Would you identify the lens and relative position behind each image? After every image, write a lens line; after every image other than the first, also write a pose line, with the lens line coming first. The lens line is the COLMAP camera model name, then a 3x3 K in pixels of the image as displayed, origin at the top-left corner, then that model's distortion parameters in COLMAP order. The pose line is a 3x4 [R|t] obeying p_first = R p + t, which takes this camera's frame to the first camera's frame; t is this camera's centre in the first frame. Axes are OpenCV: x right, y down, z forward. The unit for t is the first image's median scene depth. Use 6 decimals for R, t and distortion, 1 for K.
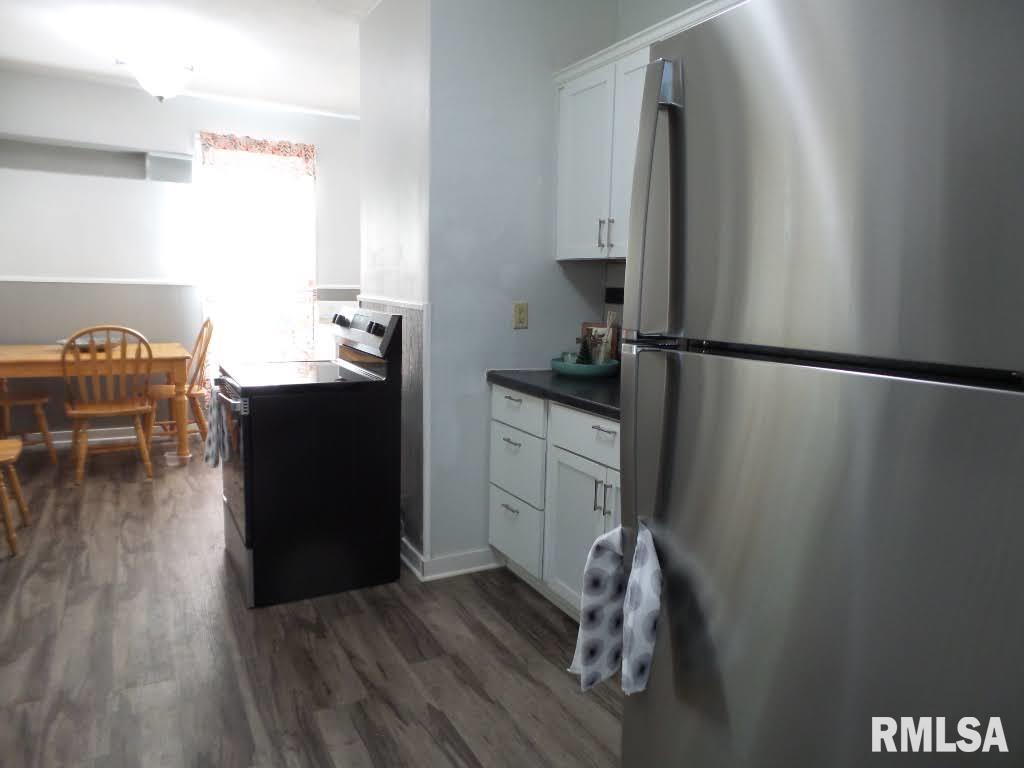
lens RADIAL K [[706.4, 0, 515.1], [0, 706.4, 387.4], [0, 0, 1]] dist [-0.005138, -0.001419]
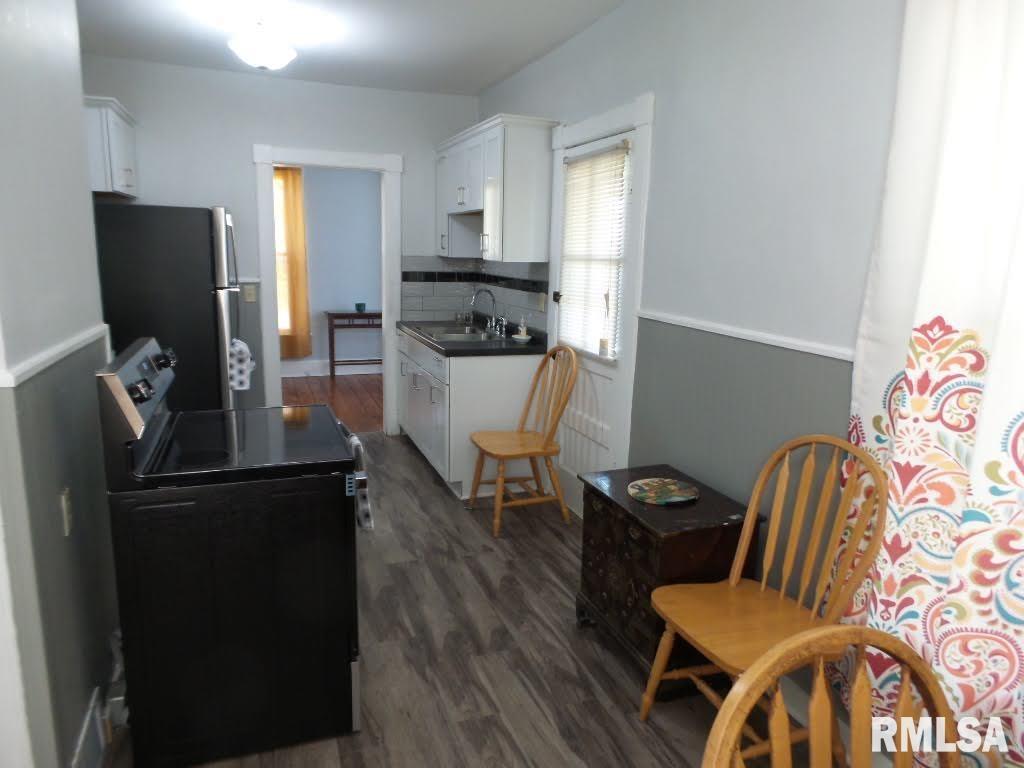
lens RADIAL K [[704.5, 0, 513.3], [0, 704.5, 390.0], [0, 0, 1]] dist [-0.003155, 0.000850]
pose [[-0.987237, -0.078383, 0.138634, -0.657994], [-0.026565, 0.939351, 0.341927, -0.314585], [-0.157028, 0.333880, -0.929444, 1.578548]]
